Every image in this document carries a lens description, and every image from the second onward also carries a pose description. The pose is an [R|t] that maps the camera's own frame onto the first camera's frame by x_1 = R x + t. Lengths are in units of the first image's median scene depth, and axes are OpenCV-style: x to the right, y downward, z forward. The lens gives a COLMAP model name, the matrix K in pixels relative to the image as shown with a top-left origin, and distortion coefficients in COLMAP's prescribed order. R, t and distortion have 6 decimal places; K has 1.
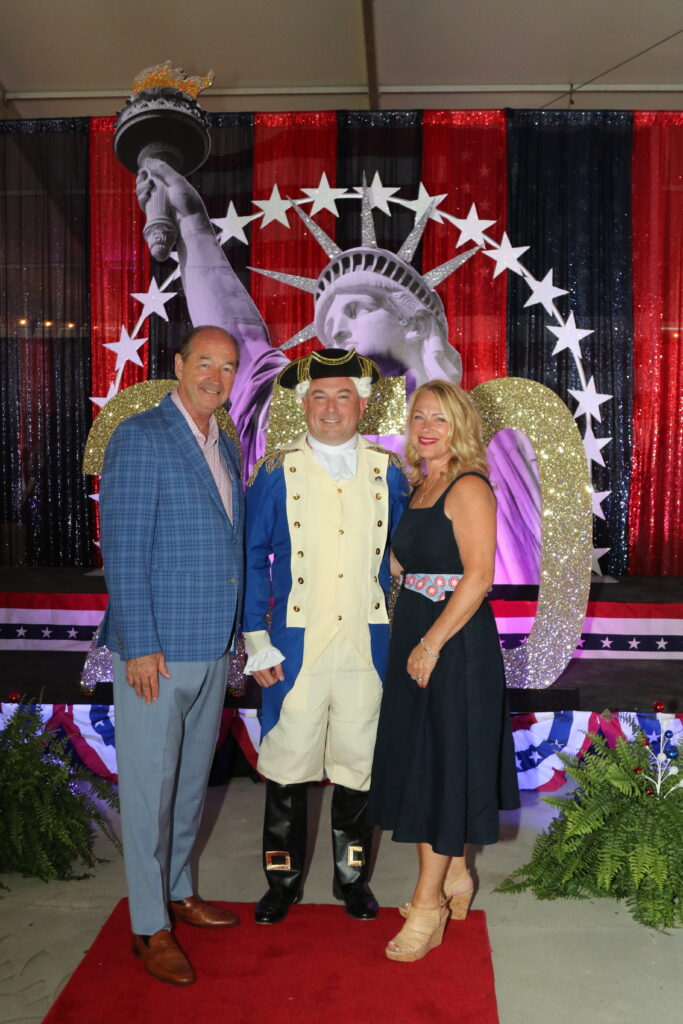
lens RADIAL K [[1144.6, 0, 338.5], [0, 1144.6, 515.7], [0, 0, 1]] dist [-0.103229, 0.018911]
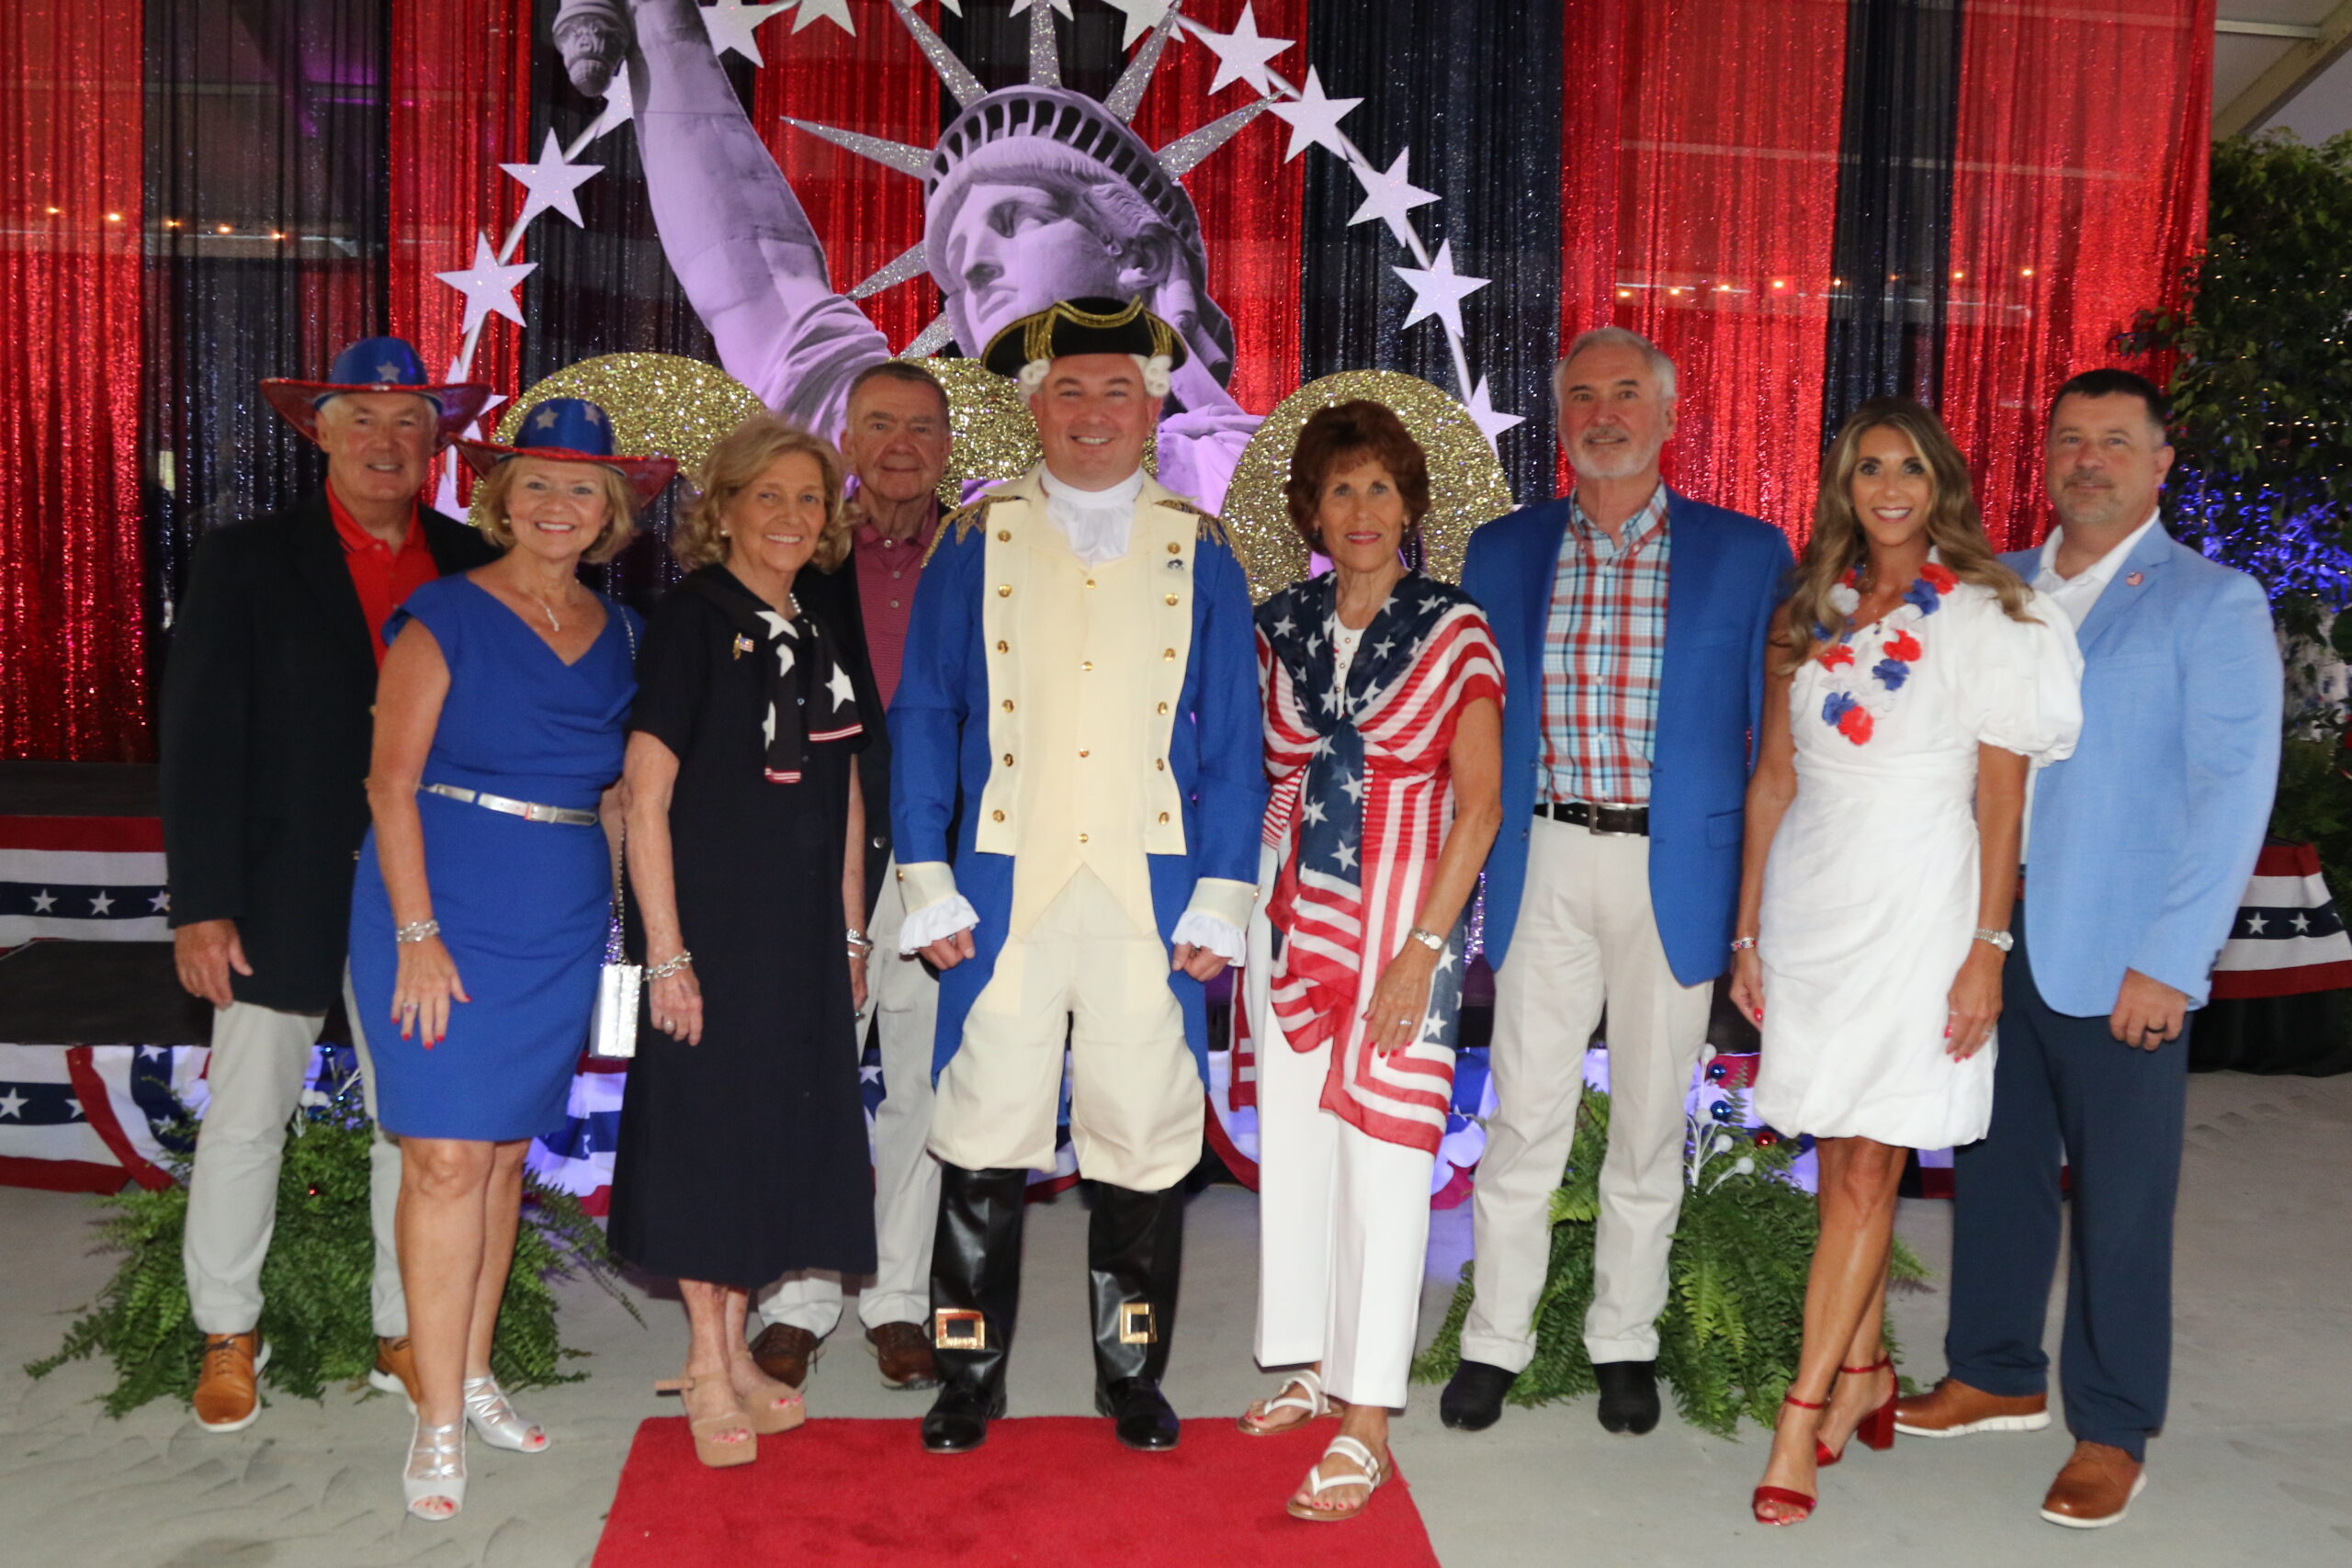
lens RADIAL K [[2595.2, 0, 1205.0], [0, 2595.2, 782.4], [0, 0, 1]] dist [-0.115978, 0.038050]
pose [[0.985971, 0.006555, 0.166788, -0.082601], [-0.012532, 0.999316, 0.034806, 0.014166], [-0.166446, -0.036407, 0.985378, -0.070708]]
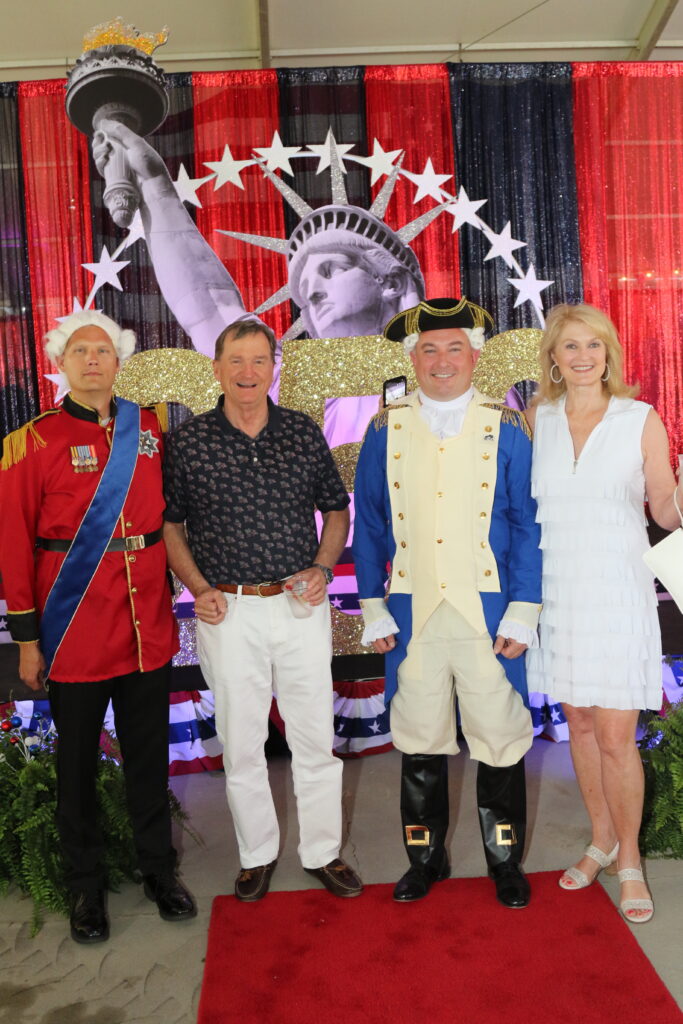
lens RADIAL K [[1123.1, 0, 341.5], [0, 1123.1, 512.0], [0, 0, 1]] dist [-0.115679, 0.047102]
pose [[0.990105, -0.068044, 0.122729, -0.106239], [0.064696, 0.997421, 0.031063, -0.002231], [-0.124526, -0.022816, 0.991954, 0.044573]]
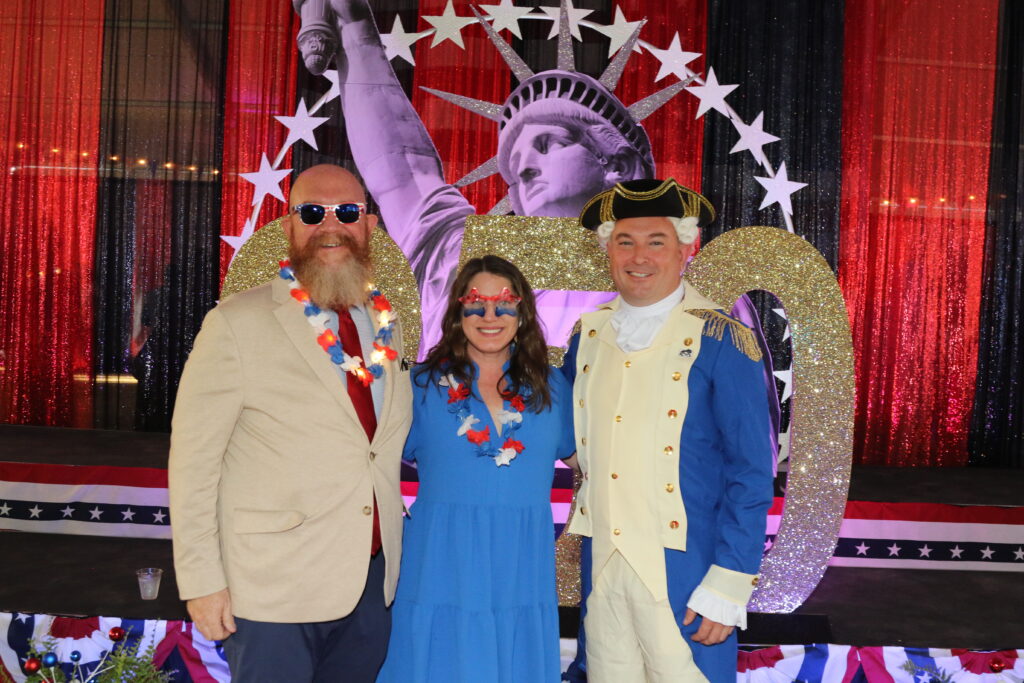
lens RADIAL K [[1114.7, 0, 520.6], [0, 1114.7, 343.7], [0, 0, 1]] dist [-0.112137, 0.043422]
pose [[0.997018, 0.036855, 0.067795, -0.054395], [-0.034894, 0.998944, -0.029880, -0.007181], [-0.068825, 0.027426, 0.997252, 0.185287]]
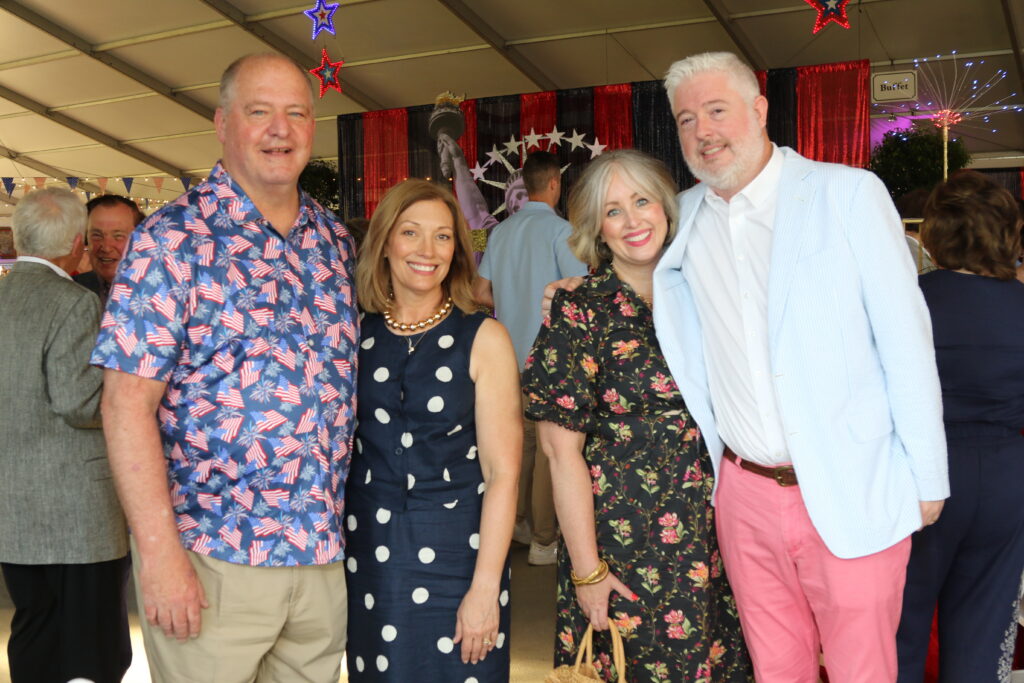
lens RADIAL K [[1114.7, 0, 520.6], [0, 1114.7, 343.7], [0, 0, 1]] dist [-0.112137, 0.043422]
pose [[0.897744, 0.008945, -0.440426, 0.974217], [-0.004404, 0.999926, 0.011332, 0.084941], [0.440495, -0.008234, 0.897717, -0.960581]]
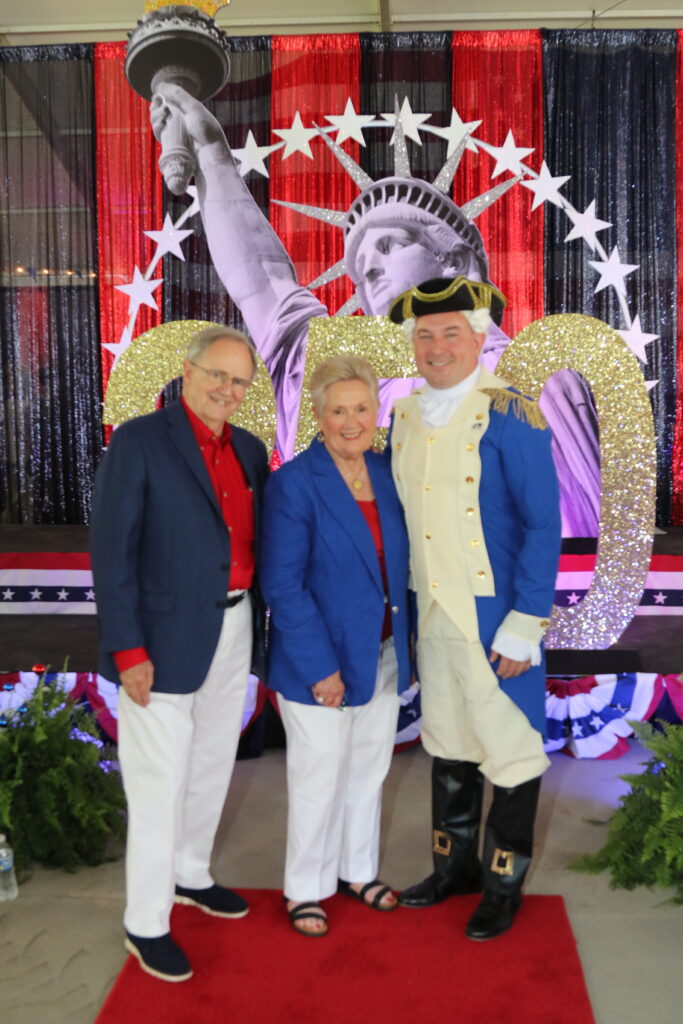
lens RADIAL K [[1163.2, 0, 341.5], [0, 1163.2, 512.0], [0, 0, 1]] dist [-0.101643, 0.044719]
pose [[0.999925, -0.012188, 0.001463, -0.027376], [0.012123, 0.999189, 0.038391, 0.000637], [-0.001930, -0.038371, 0.999262, 0.047857]]
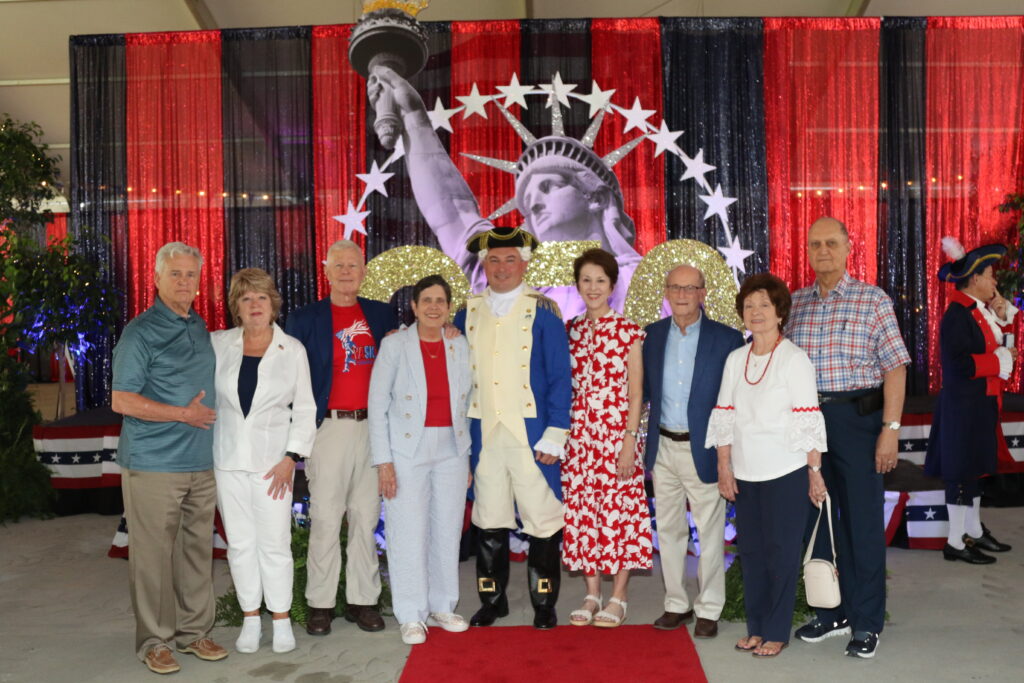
lens RADIAL K [[1130.0, 0, 524.6], [0, 1130.0, 340.8], [0, 0, 1]] dist [-0.115978, 0.038050]
pose [[0.998584, -0.022815, 0.048052, -0.073221], [0.024191, 0.999308, -0.028238, 0.021036], [-0.047374, 0.029360, 0.998446, -0.216002]]
